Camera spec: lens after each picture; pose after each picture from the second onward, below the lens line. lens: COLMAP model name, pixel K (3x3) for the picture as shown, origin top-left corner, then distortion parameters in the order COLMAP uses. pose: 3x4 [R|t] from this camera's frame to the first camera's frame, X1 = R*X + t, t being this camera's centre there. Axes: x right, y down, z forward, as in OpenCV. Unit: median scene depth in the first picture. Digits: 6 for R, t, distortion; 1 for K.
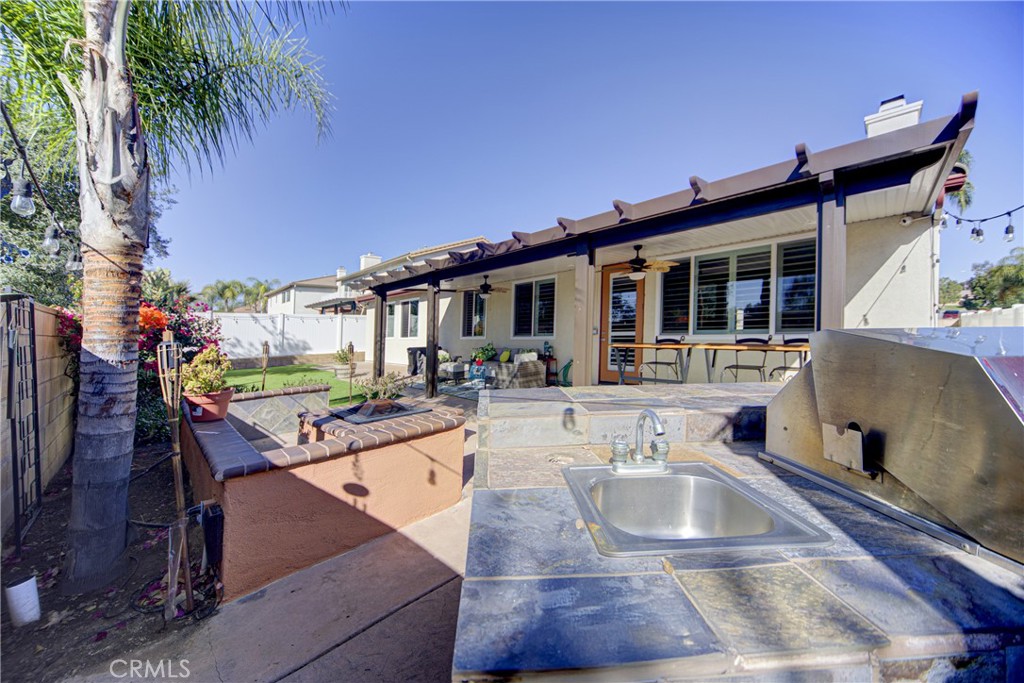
lens RADIAL K [[373.3, 0, 478.4], [0, 373.3, 342.3], [0, 0, 1]] dist [0.000007, 0.000005]
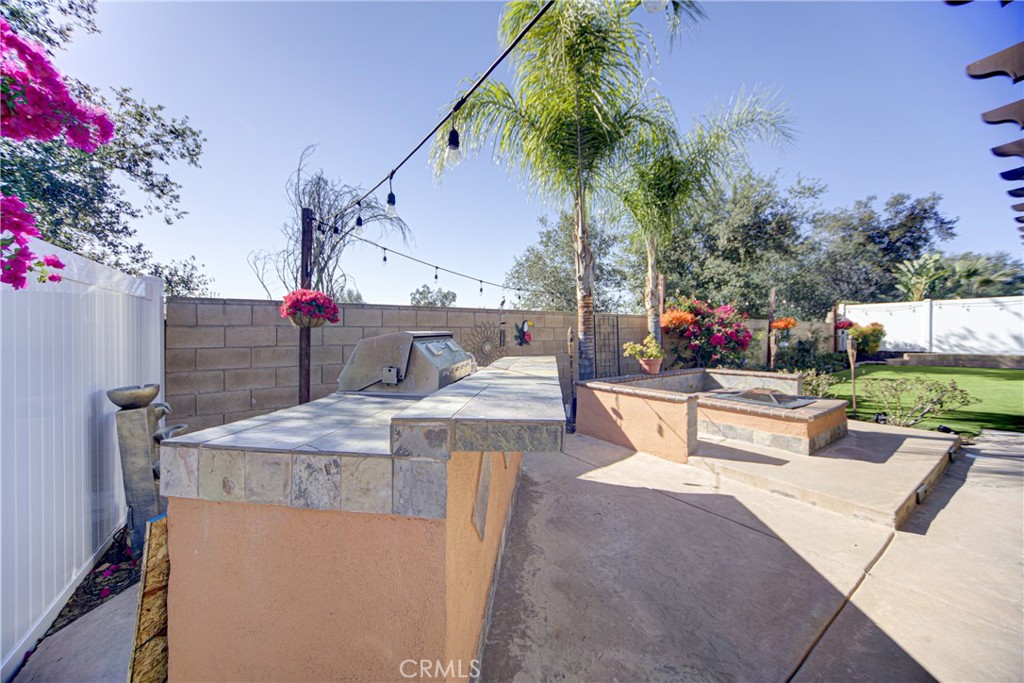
lens RADIAL K [[360.2, 0, 512.3], [0, 360.2, 331.1], [0, 0, 1]] dist [0.000111, 0.000066]
pose [[-0.131815, 0.013209, -0.991186, 0.464683], [-0.016768, 0.999738, 0.015553, -0.010086], [0.991132, 0.018670, -0.131560, 0.219050]]
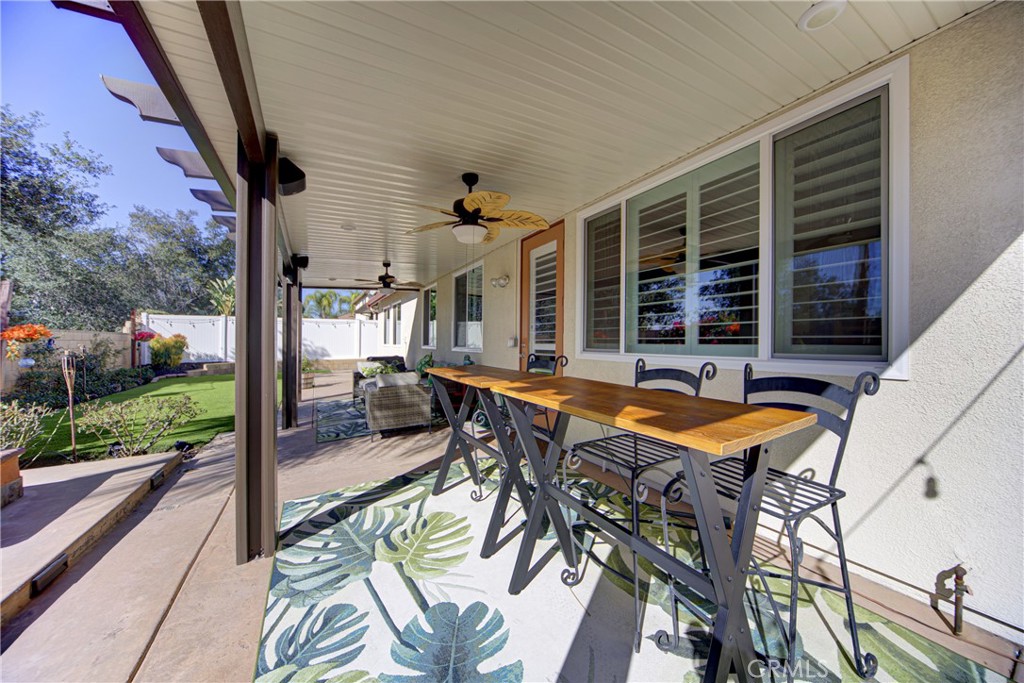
lens RADIAL K [[360.2, 0, 512.3], [0, 360.2, 331.1], [0, 0, 1]] dist [0.000111, 0.000066]
pose [[0.975300, 0.011112, -0.220607, 0.433071], [-0.022892, 0.998441, -0.050916, -0.017767], [0.219697, 0.054708, 0.974033, 0.400164]]
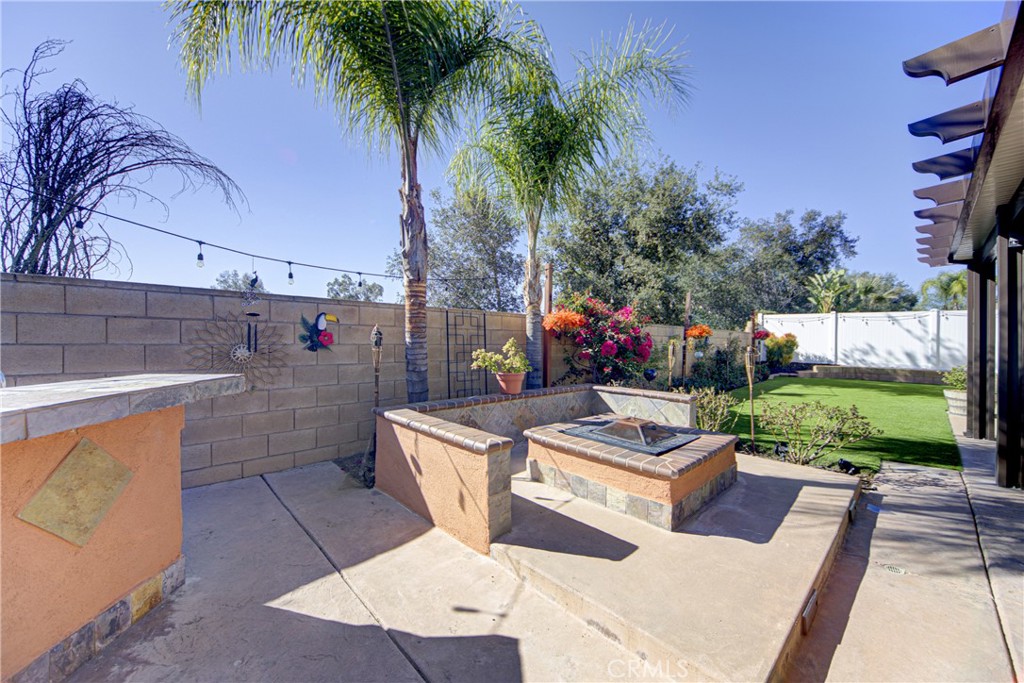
lens RADIAL K [[387.7, 0, 527.7], [0, 387.7, 322.8], [0, 0, 1]] dist [-0.007379, 0.000054]
pose [[0.051005, -0.014186, -0.998598, 0.274293], [-0.048922, 0.998663, -0.016686, -0.012473], [0.997499, 0.049704, 0.050243, 0.396510]]
